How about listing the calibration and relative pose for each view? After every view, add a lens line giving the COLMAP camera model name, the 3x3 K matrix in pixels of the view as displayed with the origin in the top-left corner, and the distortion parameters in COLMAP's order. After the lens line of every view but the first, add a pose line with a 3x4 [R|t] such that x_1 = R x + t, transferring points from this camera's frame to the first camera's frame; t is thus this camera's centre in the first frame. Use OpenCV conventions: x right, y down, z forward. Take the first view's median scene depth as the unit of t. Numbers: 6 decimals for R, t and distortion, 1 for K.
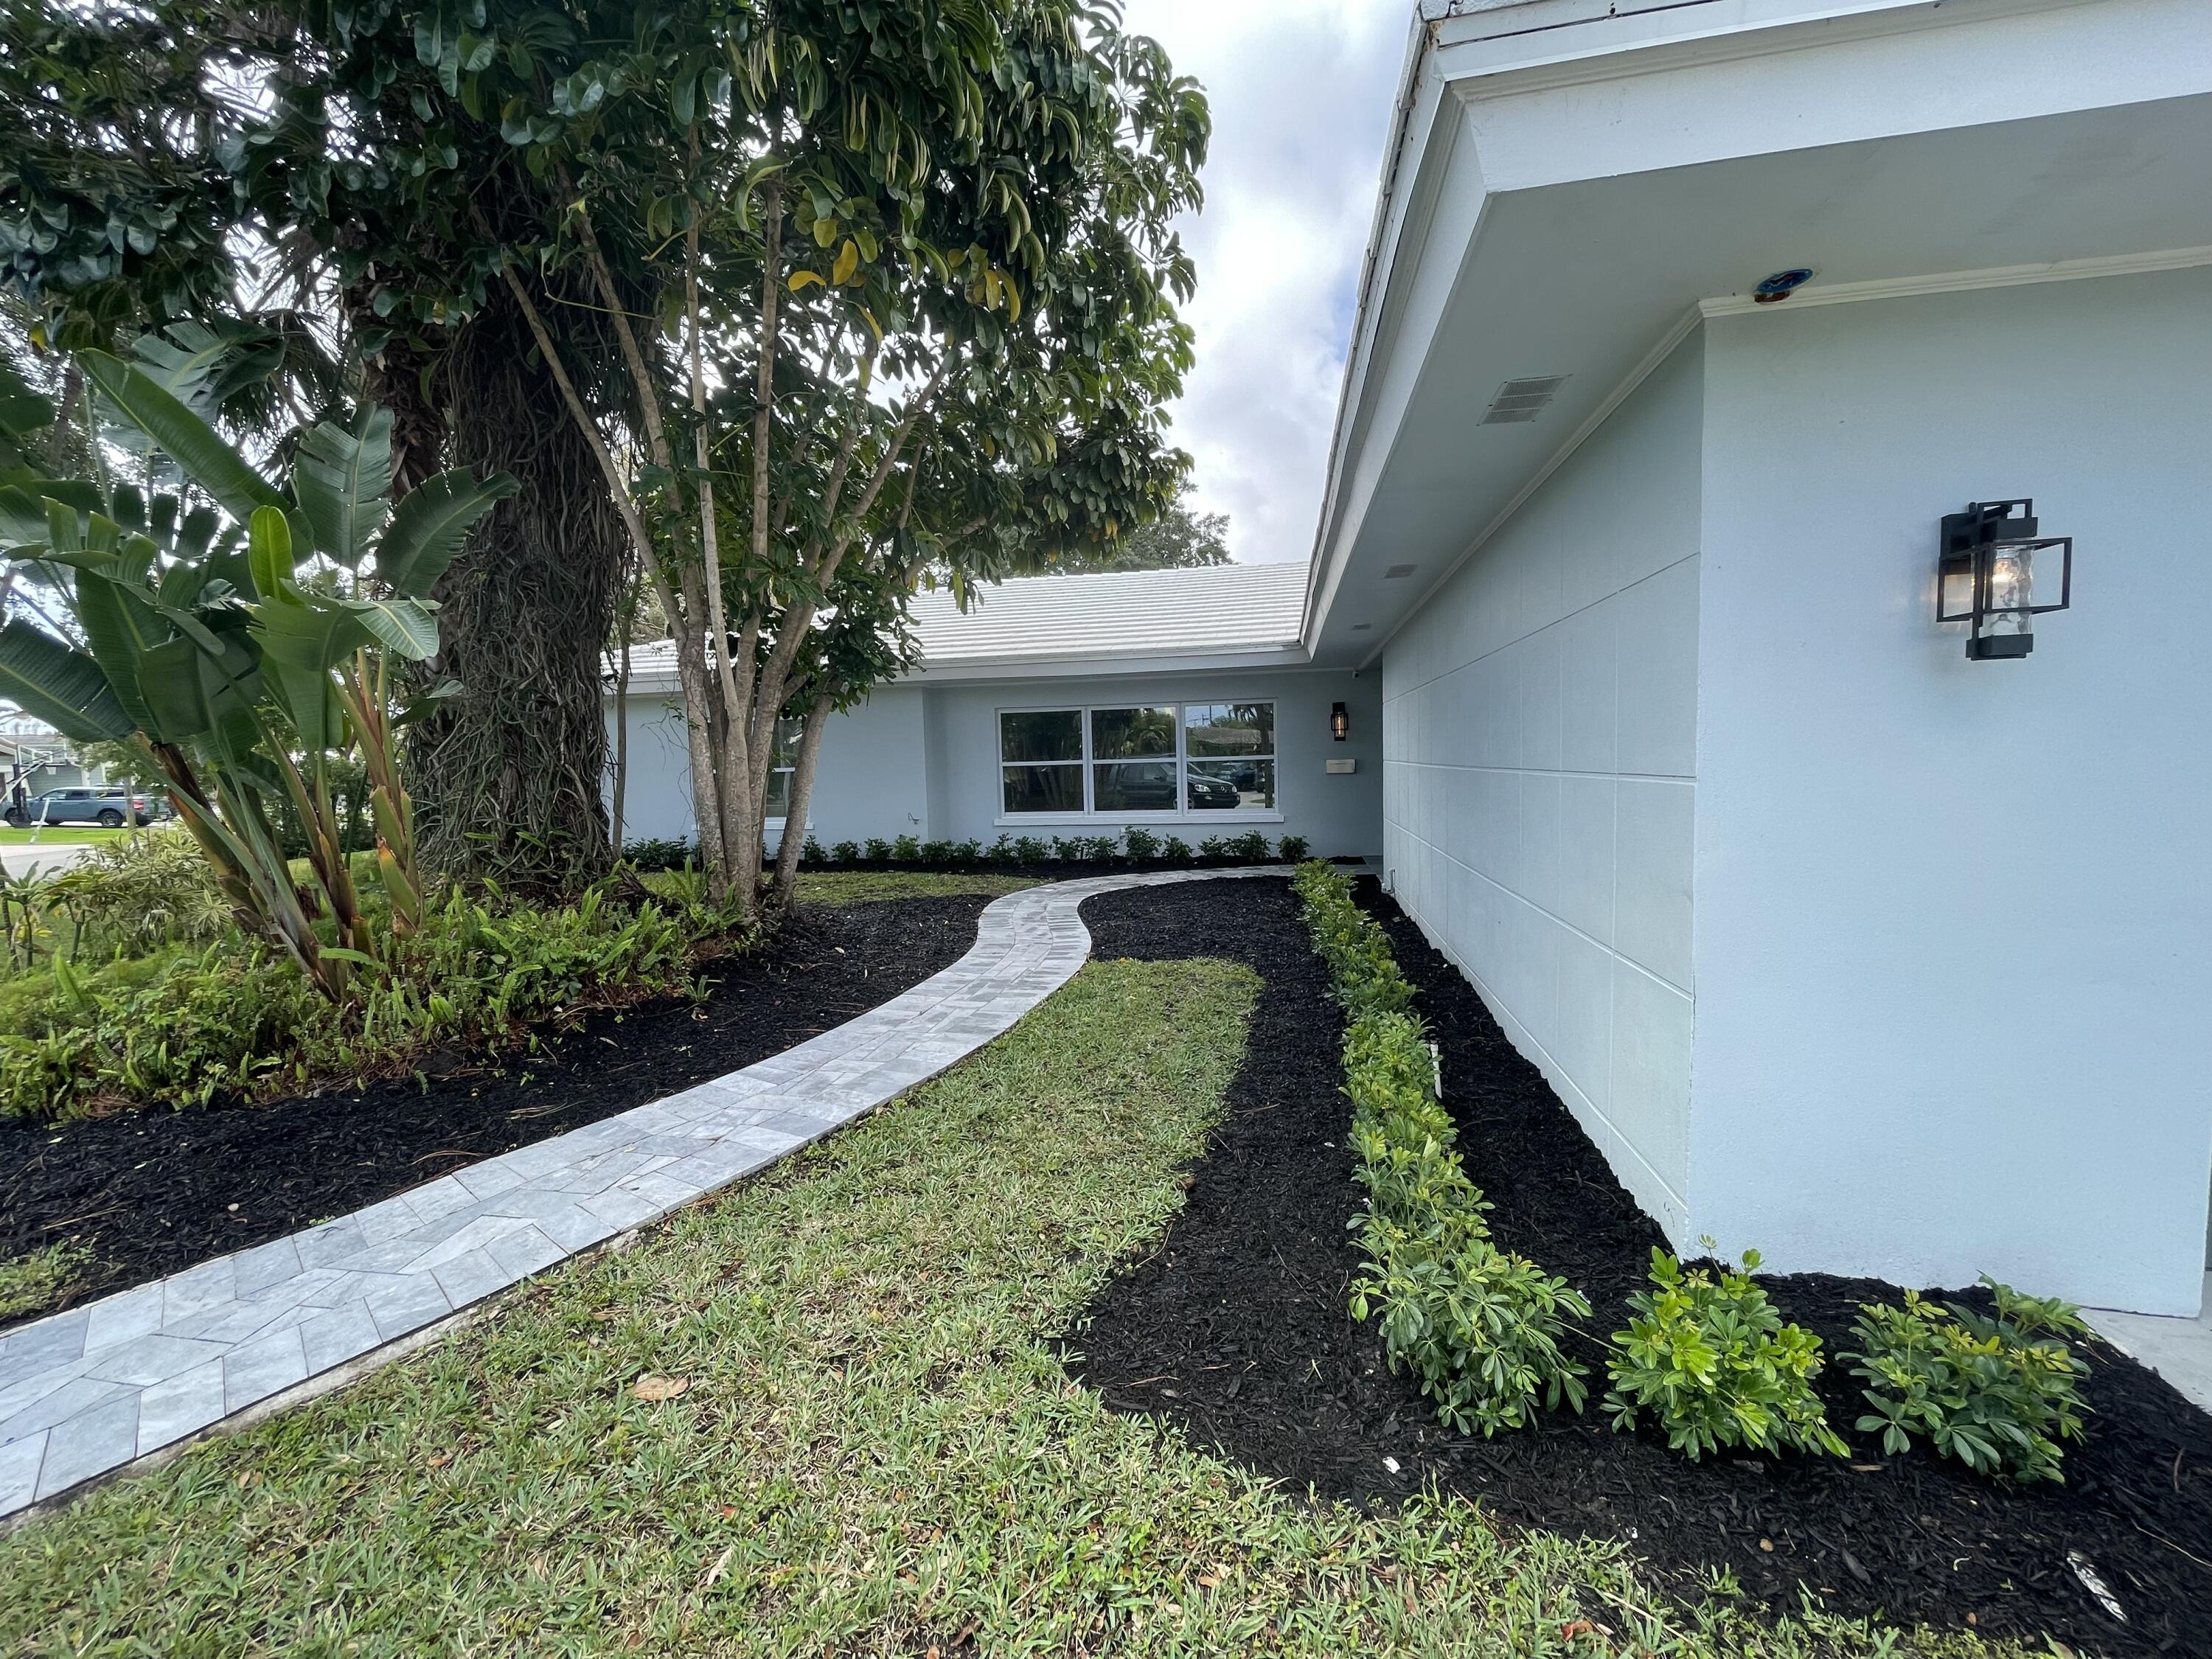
lens RADIAL K [[878.8, 0, 1106.0], [0, 878.8, 829.5], [0, 0, 1]] dist [-0.000545, -0.000050]
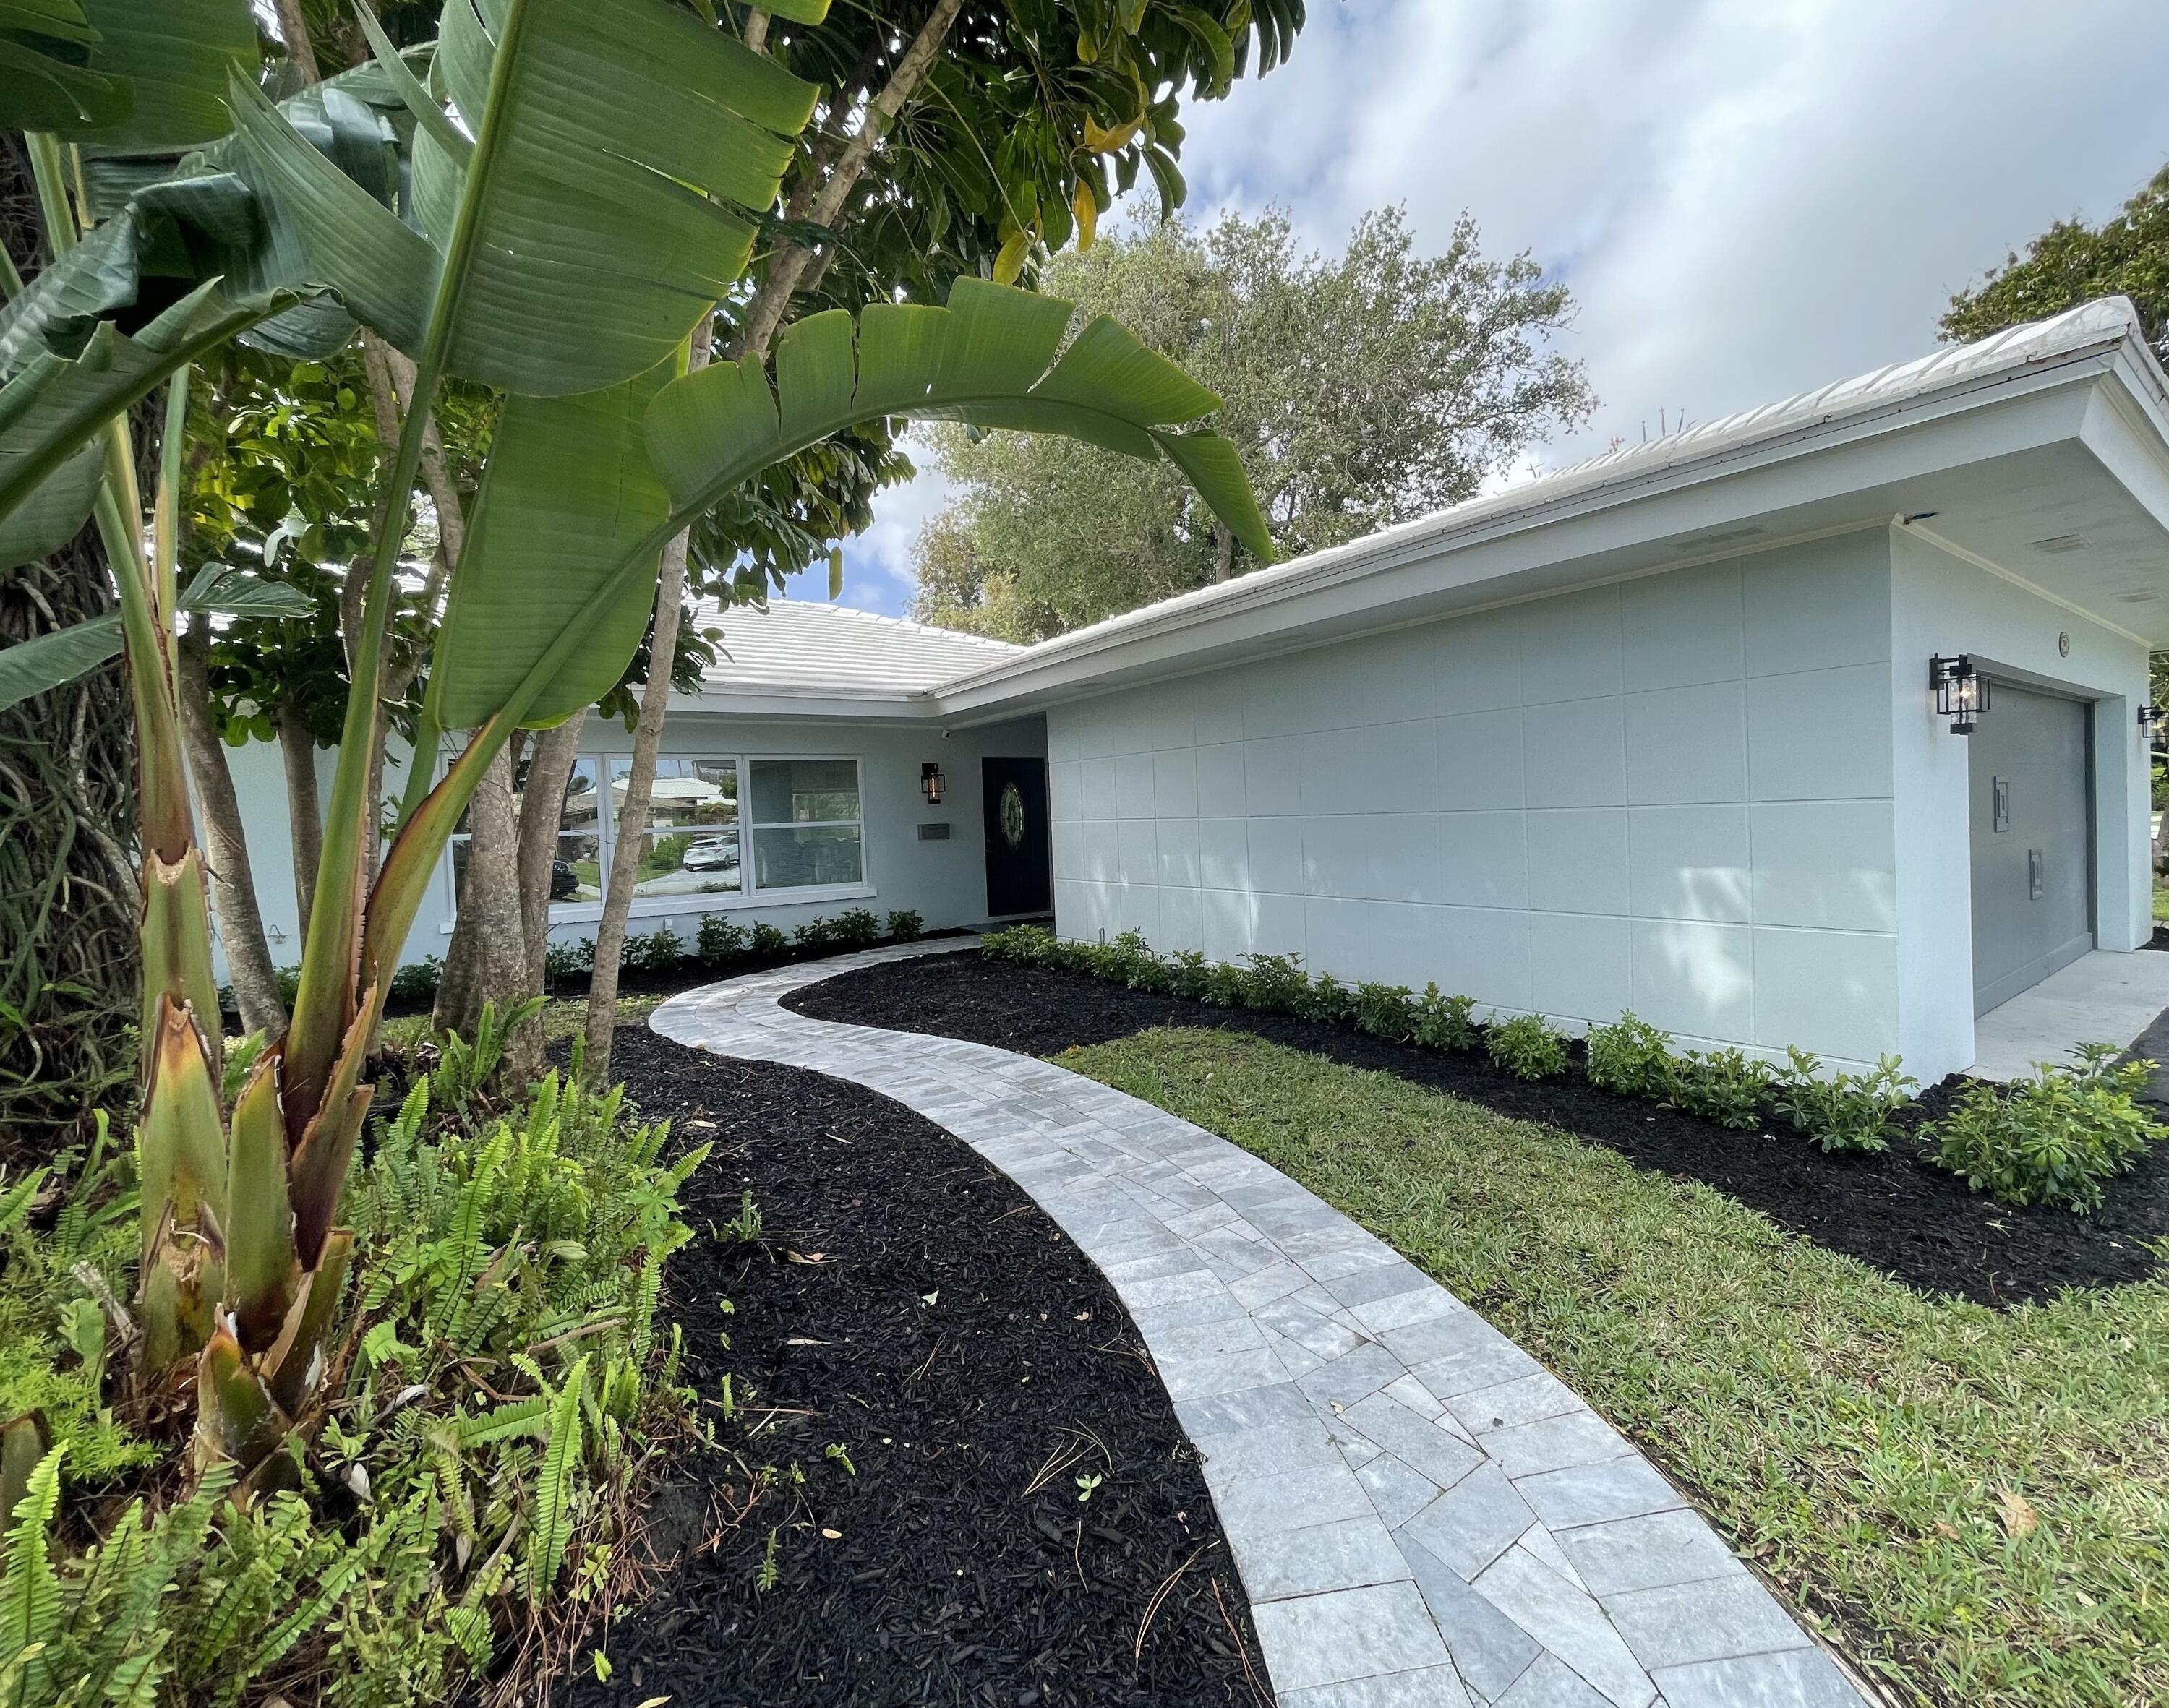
lens RADIAL K [[959.7, 0, 1084.5], [0, 959.7, 854.0], [0, 0, 1]] dist [-0.000682, -0.000061]
pose [[0.660843, -0.025793, 0.750081, -0.838003], [0.076126, 0.996559, -0.032801, -0.007427], [-0.746654, 0.078777, 0.660532, 0.481128]]
